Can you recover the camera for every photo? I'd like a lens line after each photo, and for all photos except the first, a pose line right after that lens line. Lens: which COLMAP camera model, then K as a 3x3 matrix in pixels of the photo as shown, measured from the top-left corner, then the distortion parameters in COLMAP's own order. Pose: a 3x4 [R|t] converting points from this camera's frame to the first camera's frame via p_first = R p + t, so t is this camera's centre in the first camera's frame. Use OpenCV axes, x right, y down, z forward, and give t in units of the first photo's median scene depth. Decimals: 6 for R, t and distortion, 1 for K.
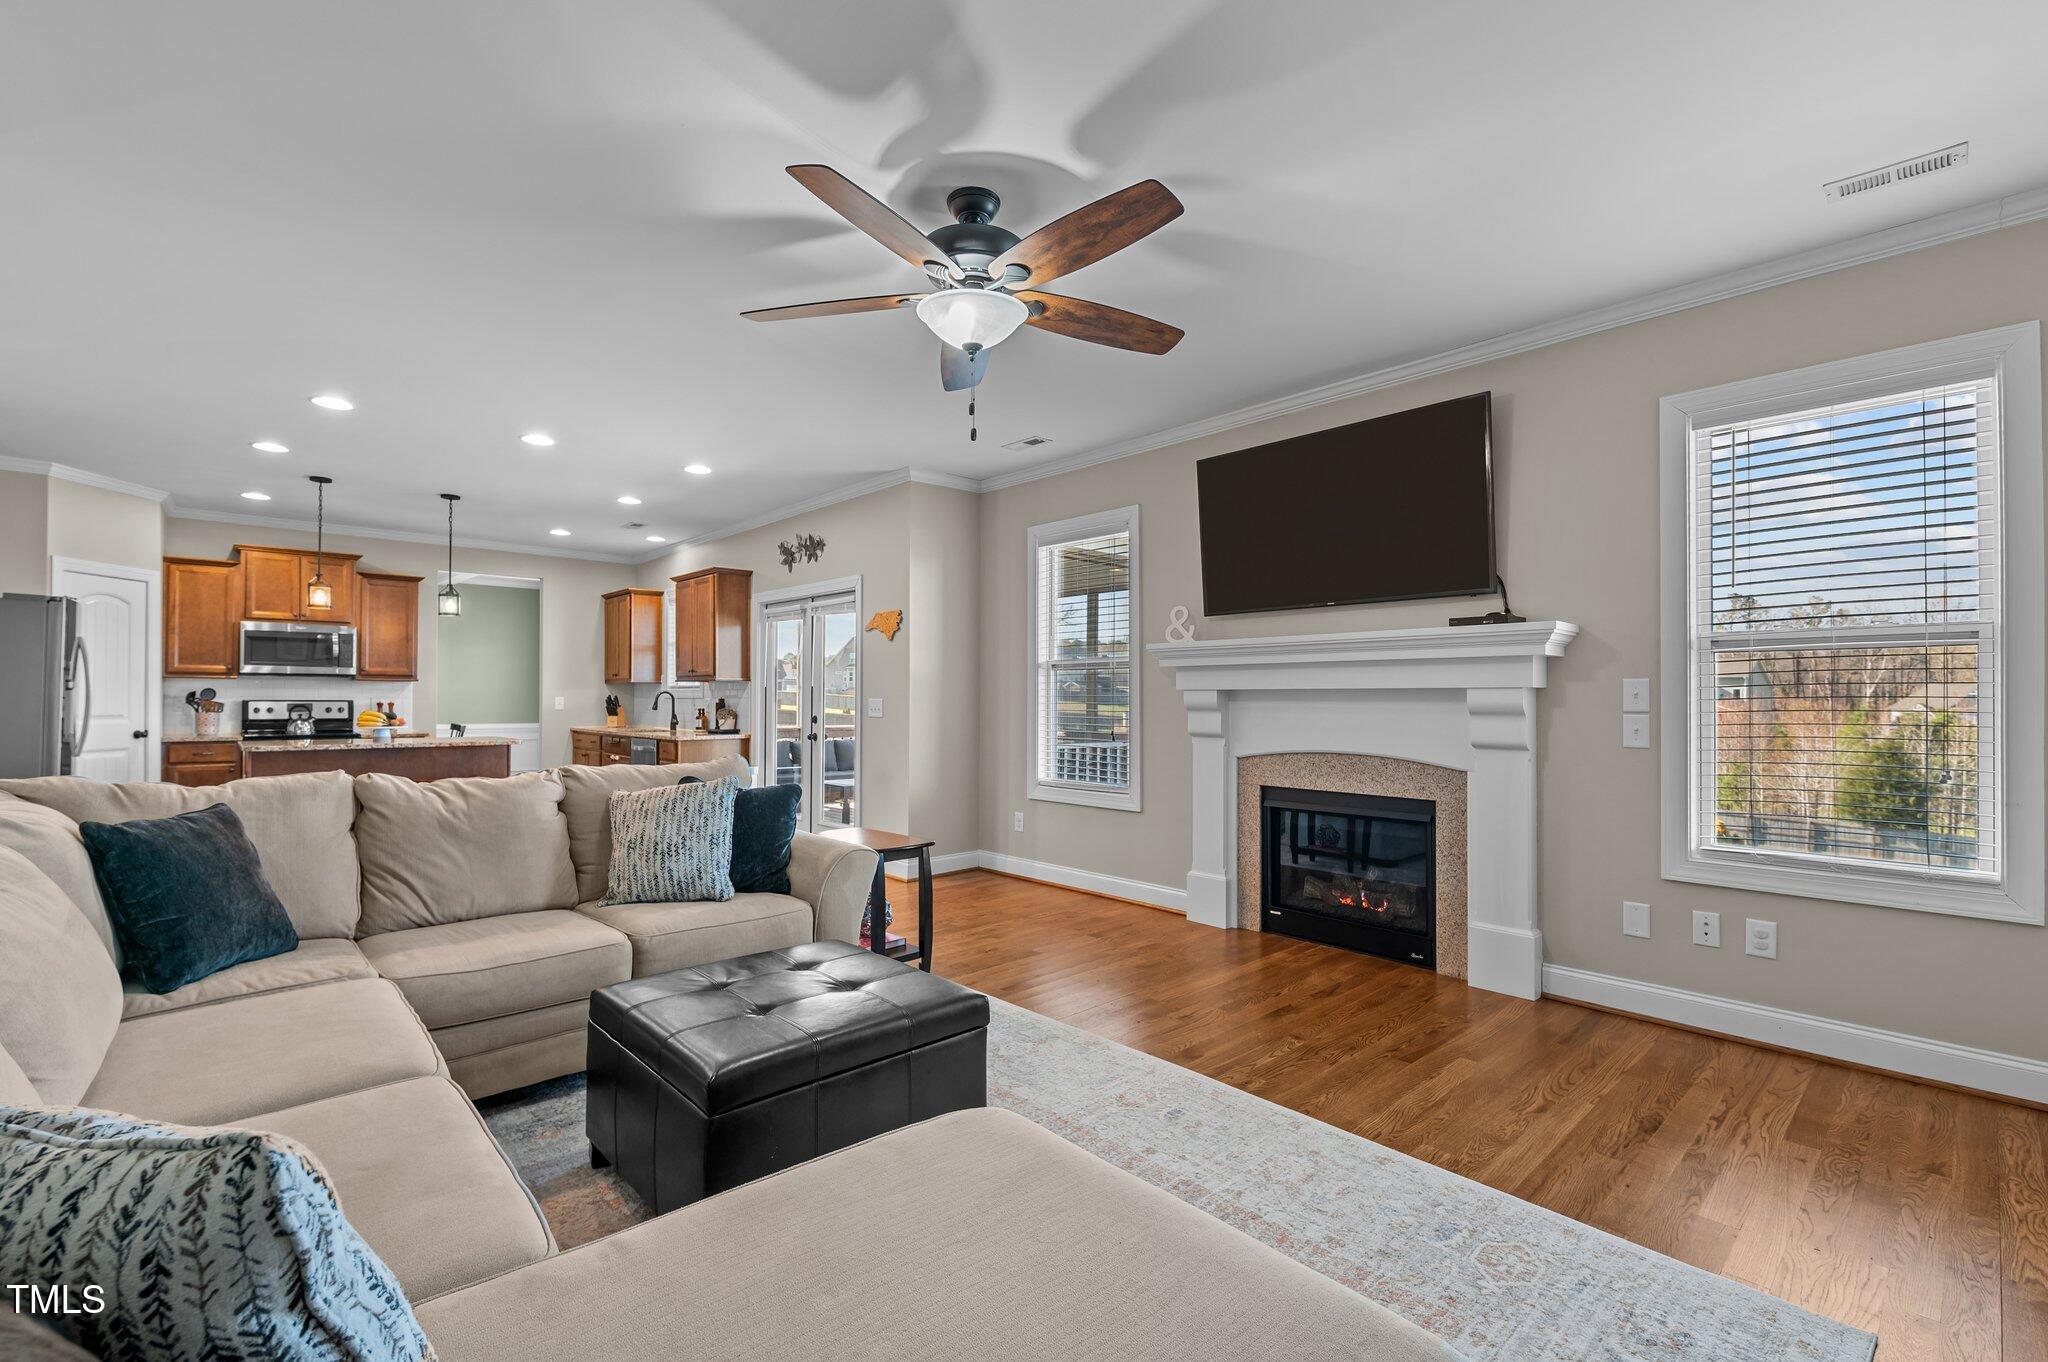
lens RADIAL K [[884.1, 0, 988.5], [0, 884.1, 690.8], [0, 0, 1]] dist [0.007541, -0.002862]
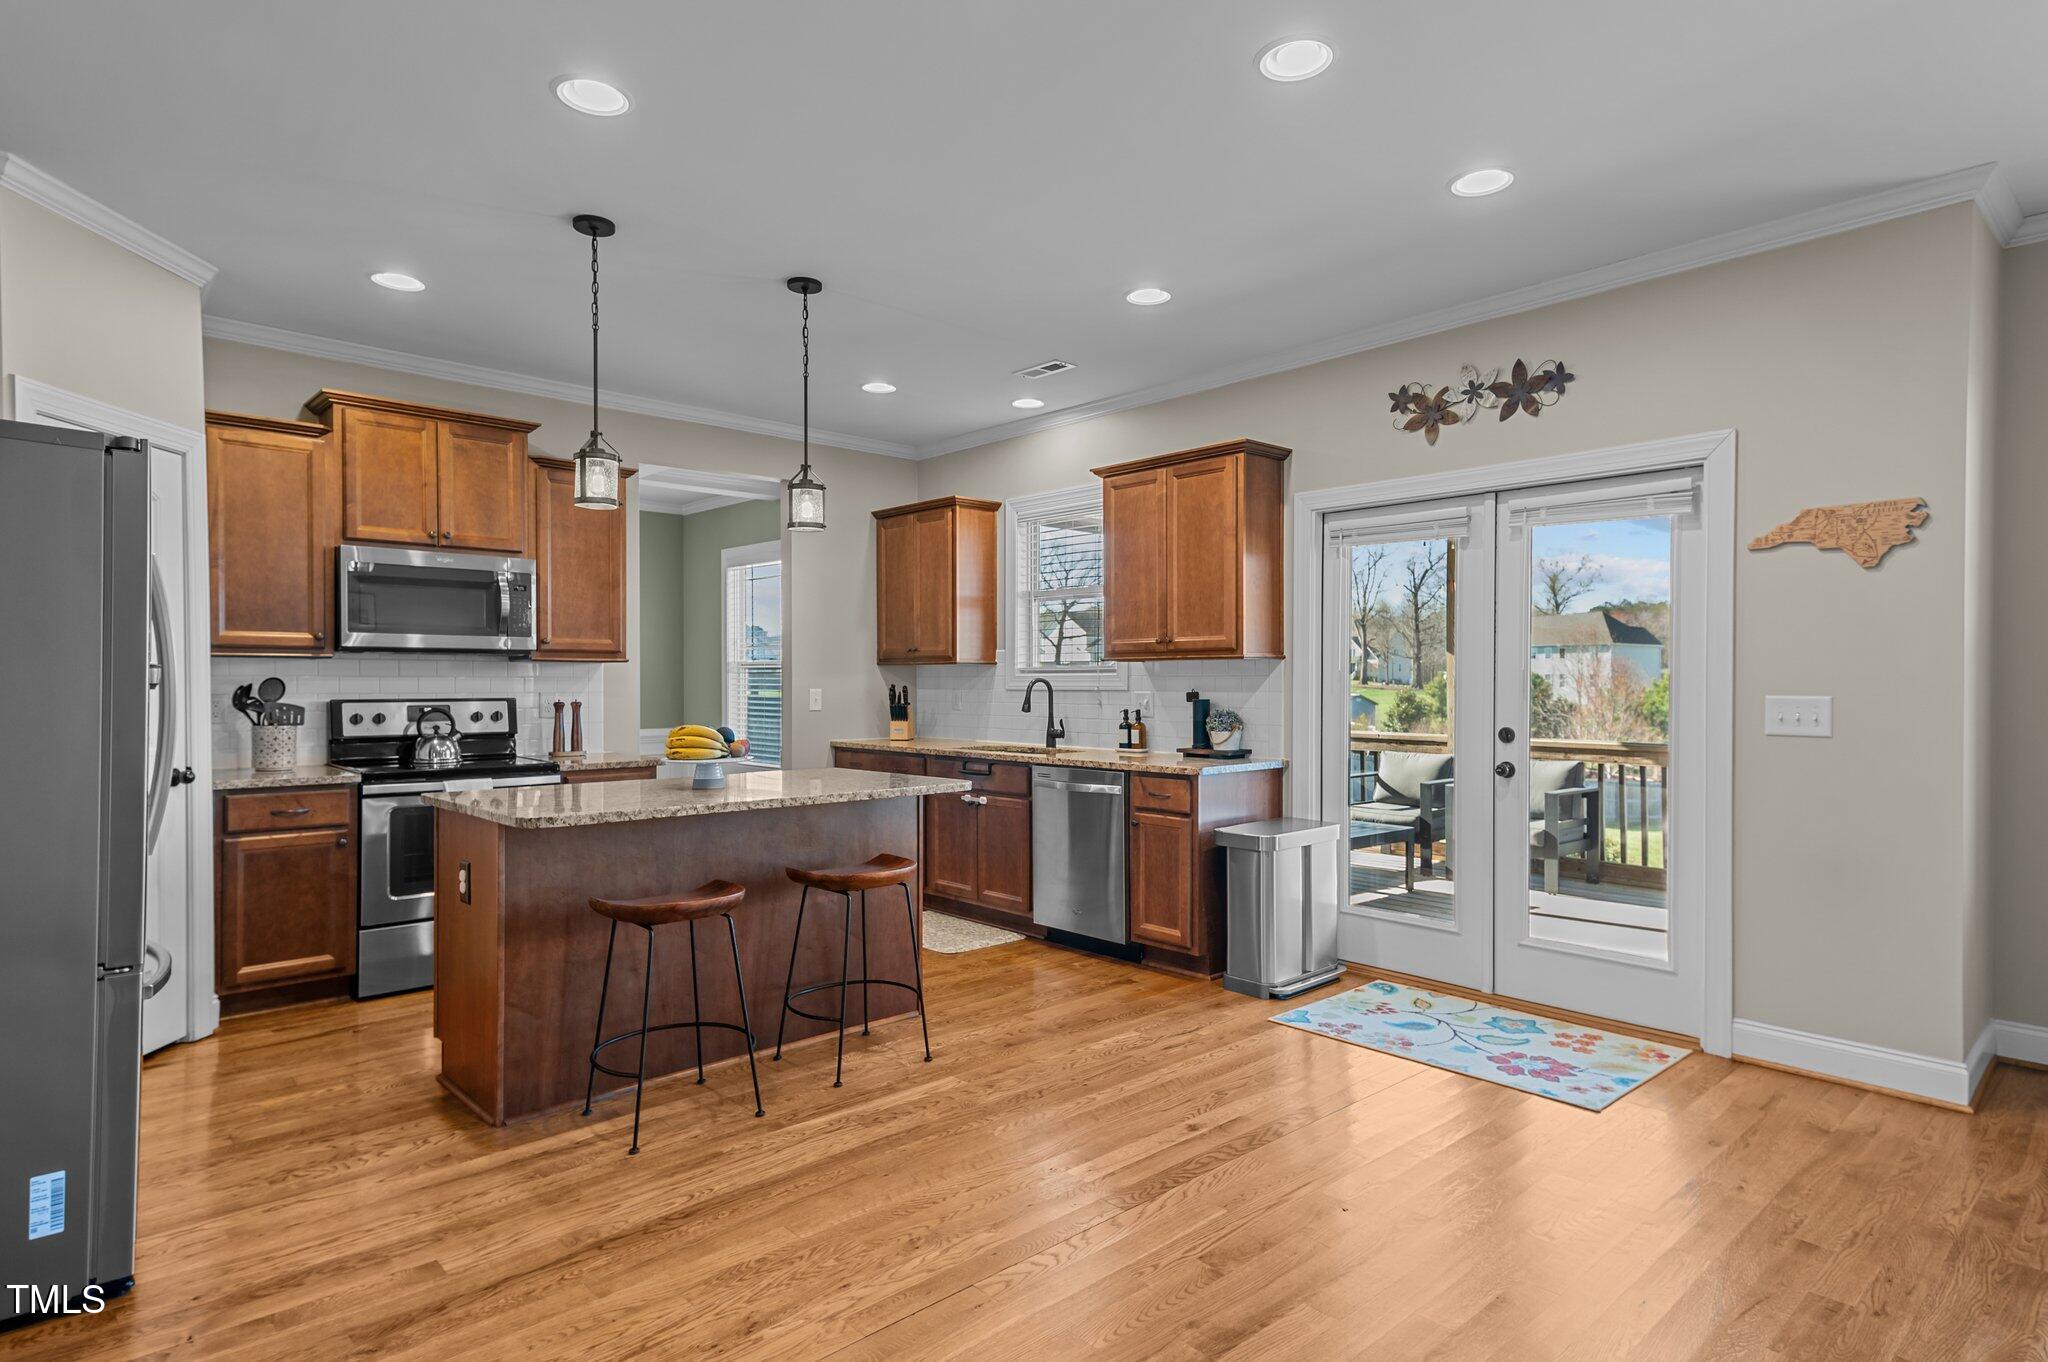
lens RADIAL K [[1105.8, 0, 1005.0], [0, 1105.8, 698.0], [0, 0, 1]] dist [0.042702, 0.000632]
pose [[0.999905, -0.005411, 0.012658, -0.468960], [0.005091, 0.999669, 0.025213, -0.005302], [-0.012790, -0.025146, 0.999602, 0.350606]]
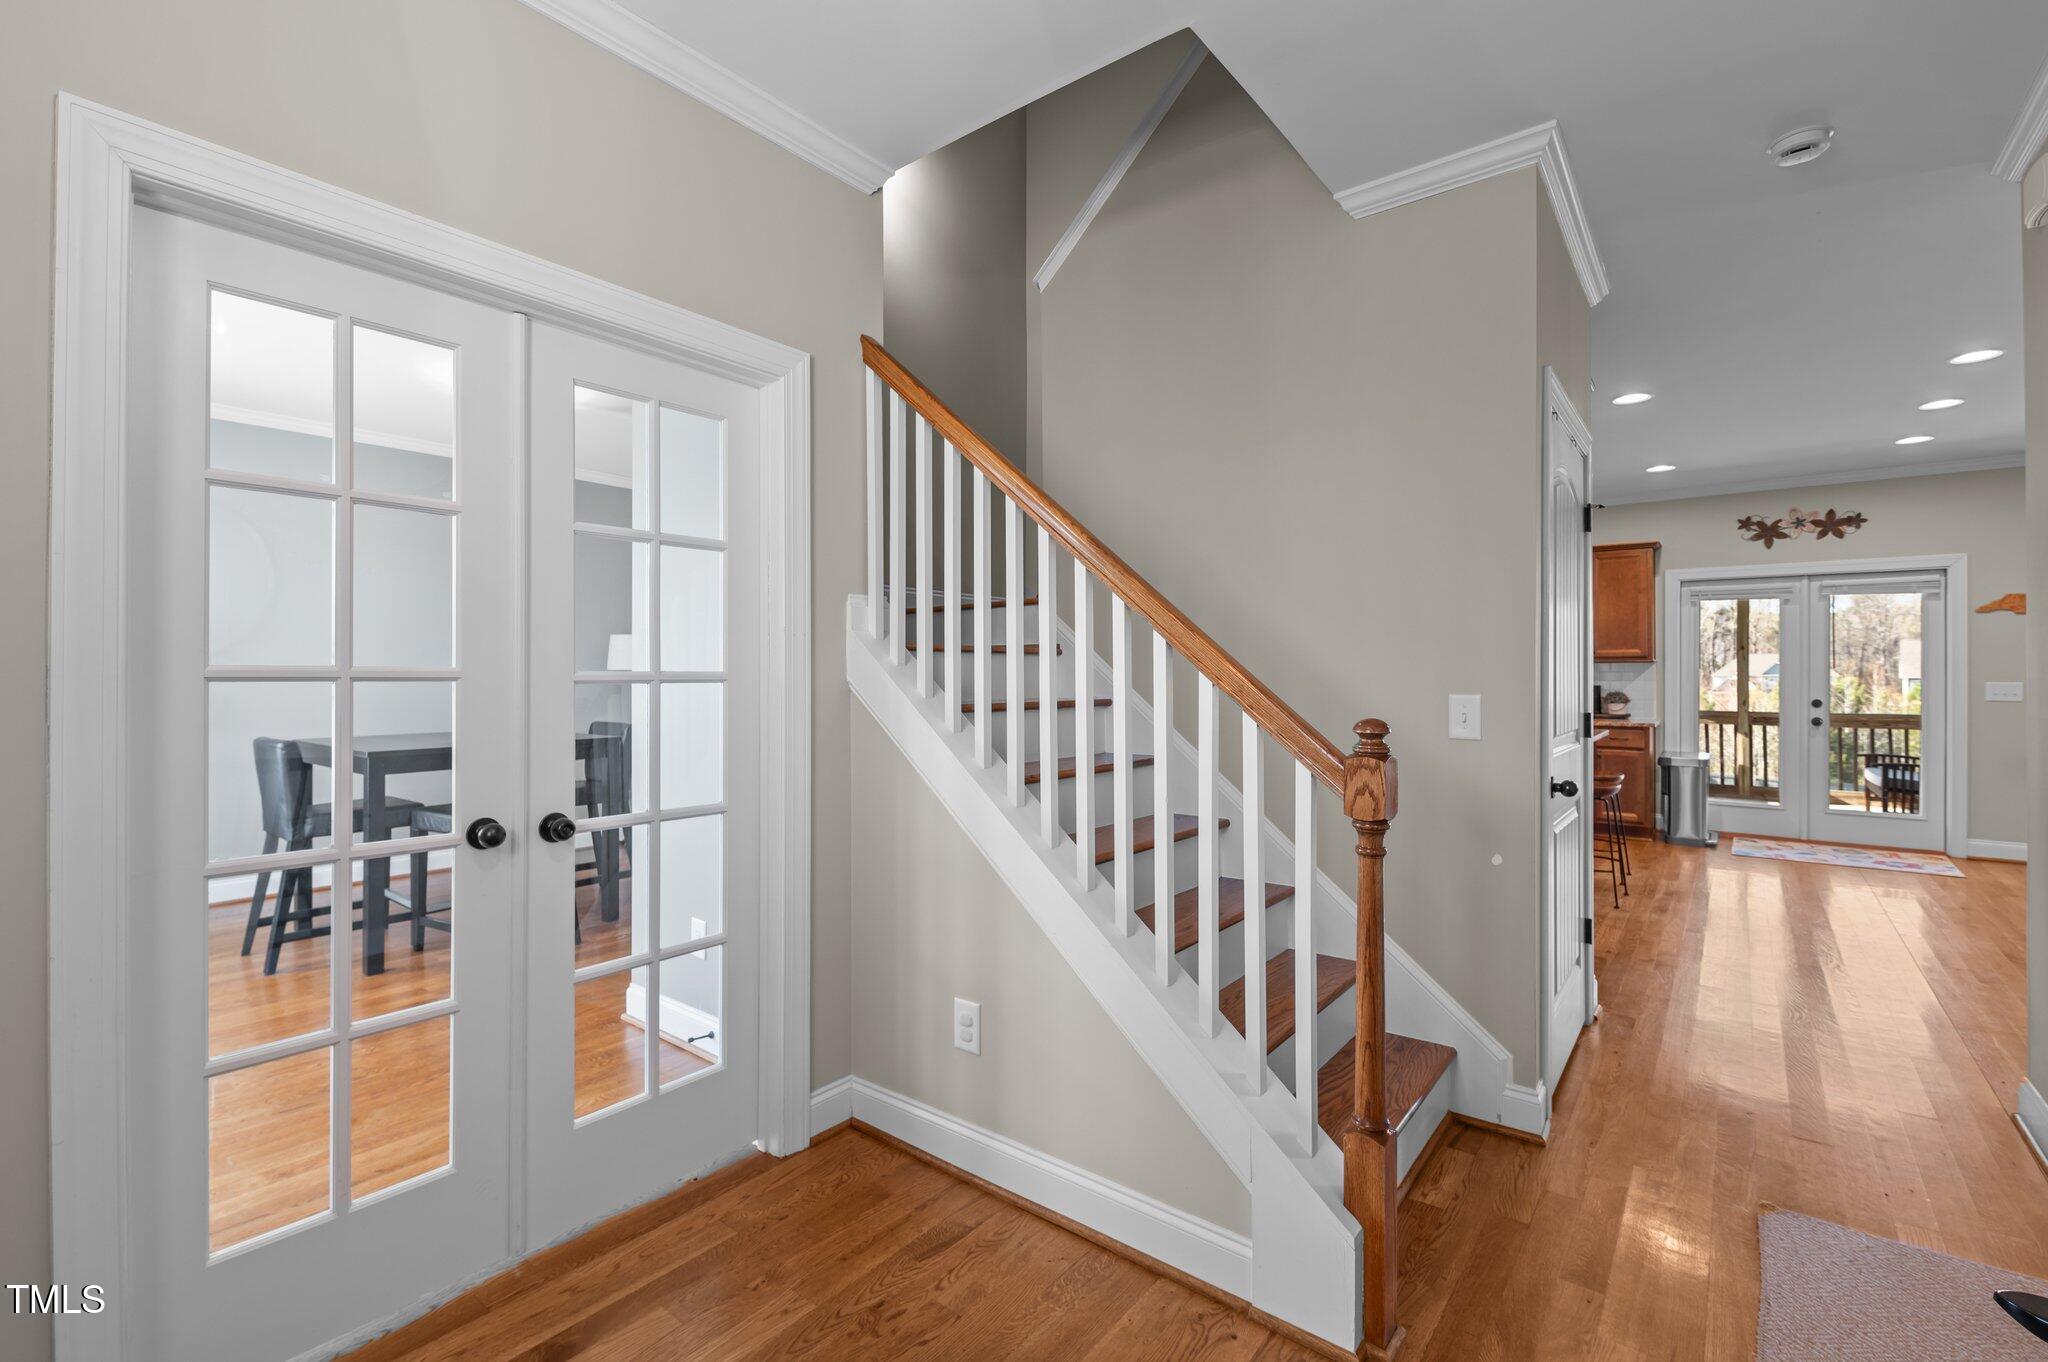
lens RADIAL K [[884.1, 0, 1031.9], [0, 884.1, 681.5], [0, 0, 1]] dist [0.007541, -0.002862]
pose [[0.983005, -0.003865, 0.183537, -1.156286], [0.000630, 0.999843, 0.017681, -0.008157], [-0.183577, -0.017265, 0.982854, 0.199474]]
